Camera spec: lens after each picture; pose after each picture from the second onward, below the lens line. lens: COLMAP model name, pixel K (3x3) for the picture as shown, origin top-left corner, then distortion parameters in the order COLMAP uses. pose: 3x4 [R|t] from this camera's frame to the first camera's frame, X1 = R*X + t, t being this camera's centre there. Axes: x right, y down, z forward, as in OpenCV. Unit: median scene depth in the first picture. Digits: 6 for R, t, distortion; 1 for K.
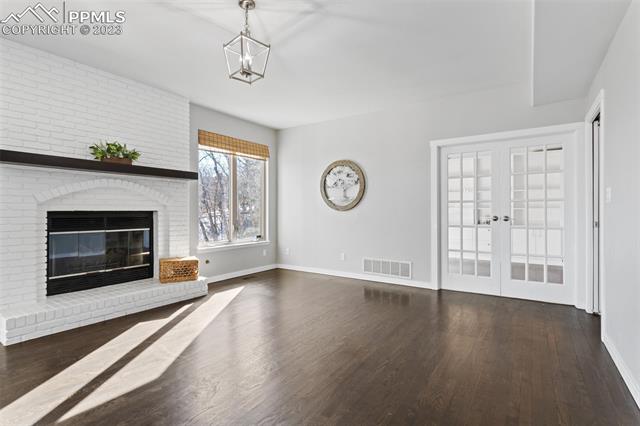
lens RADIAL K [[310.8, 0, 319.5], [0, 310.8, 214.1], [0, 0, 1]] dist [0.010520, 0.005239]
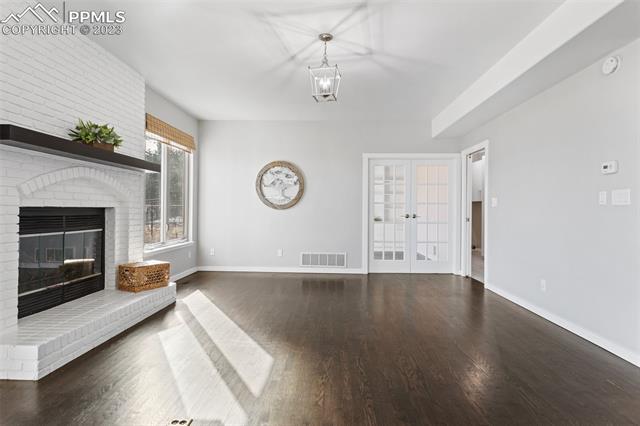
lens RADIAL K [[342.0, 0, 317.4], [0, 342.0, 211.1], [0, 0, 1]] dist [0.021969, 0.000965]
pose [[0.850352, 0.006382, 0.526175, -0.511577], [-0.004366, 0.999978, -0.005073, 0.001151], [-0.526196, 0.002017, 0.850361, -0.056541]]
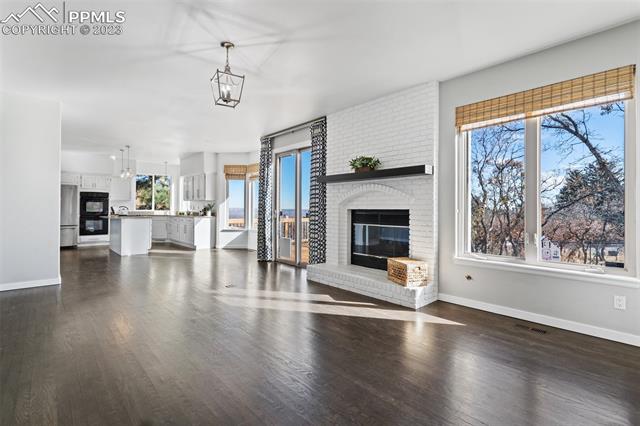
lens RADIAL K [[310.8, 0, 330.4], [0, 310.8, 208.6], [0, 0, 1]] dist [0.010520, 0.005239]
pose [[-0.226080, -0.008242, -0.974074, 0.486692], [-0.016005, 0.999861, -0.004746, -0.004543], [0.973977, 0.014518, -0.226180, 0.916674]]
